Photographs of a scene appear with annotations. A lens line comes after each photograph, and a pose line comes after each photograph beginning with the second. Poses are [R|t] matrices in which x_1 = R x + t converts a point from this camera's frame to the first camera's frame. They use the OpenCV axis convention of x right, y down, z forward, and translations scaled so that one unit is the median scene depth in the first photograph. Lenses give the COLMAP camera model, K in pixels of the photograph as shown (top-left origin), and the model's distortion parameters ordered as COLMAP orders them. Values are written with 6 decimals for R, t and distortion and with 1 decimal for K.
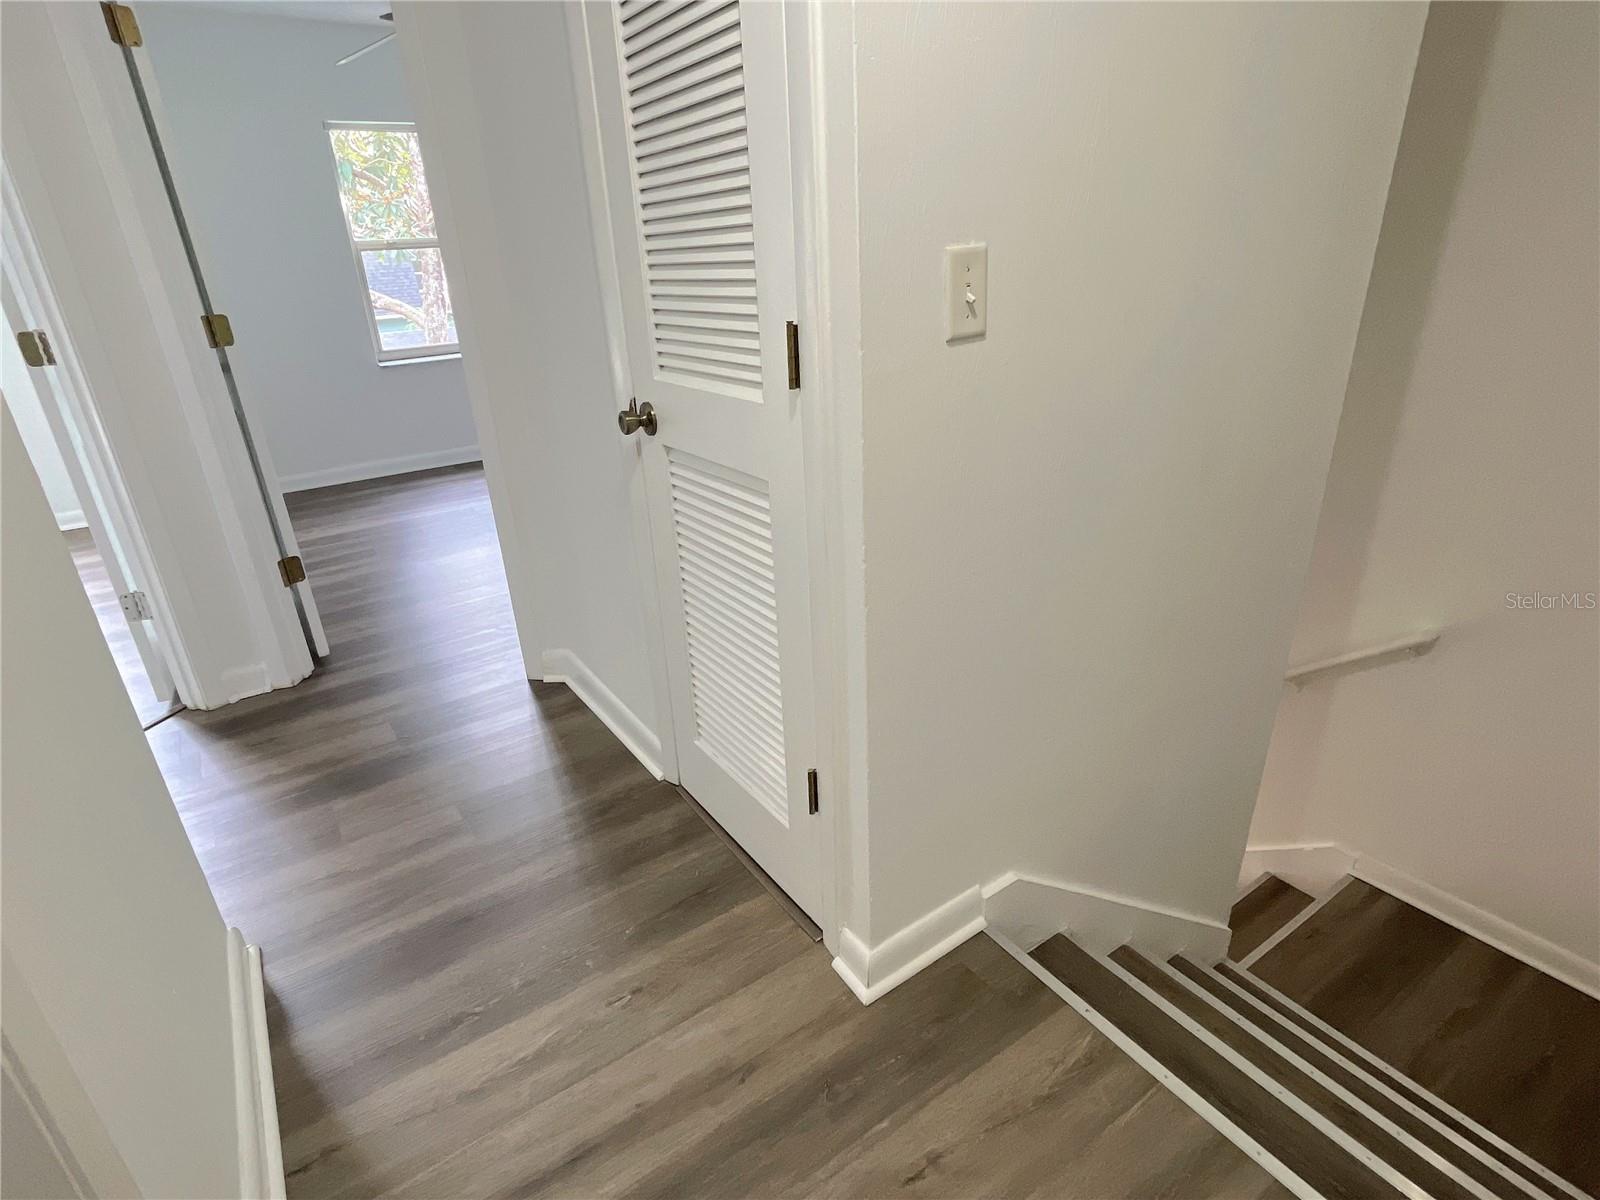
lens RADIAL K [[846.7, 0, 782.5], [0, 846.7, 601.1], [0, 0, 1]] dist [0.002500, 0.000393]
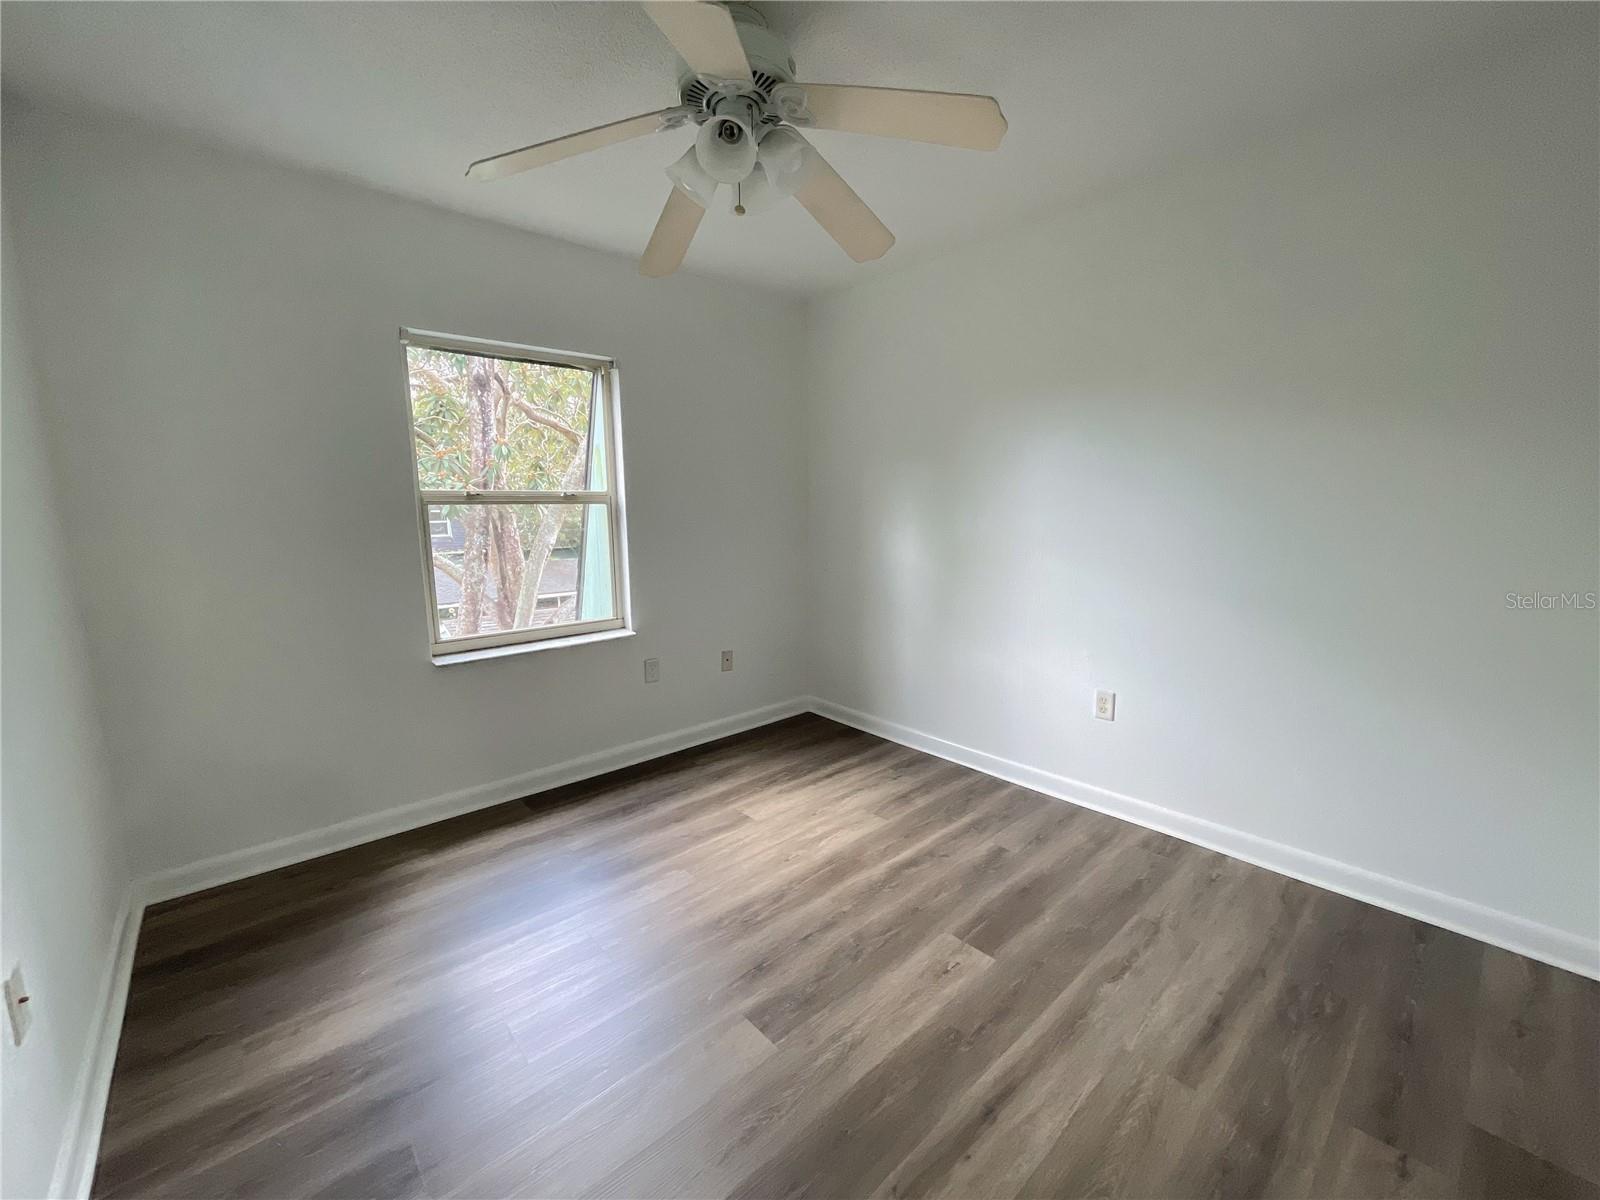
lens RADIAL K [[646.9, 0, 792.6], [0, 646.9, 608.2], [0, 0, 1]] dist [0.001825, 0.000455]
pose [[0.990421, 0.018768, 0.136796, -0.163054], [0.015845, 0.968727, -0.247622, -0.116069], [-0.137165, 0.247418, 0.959151, 0.281077]]
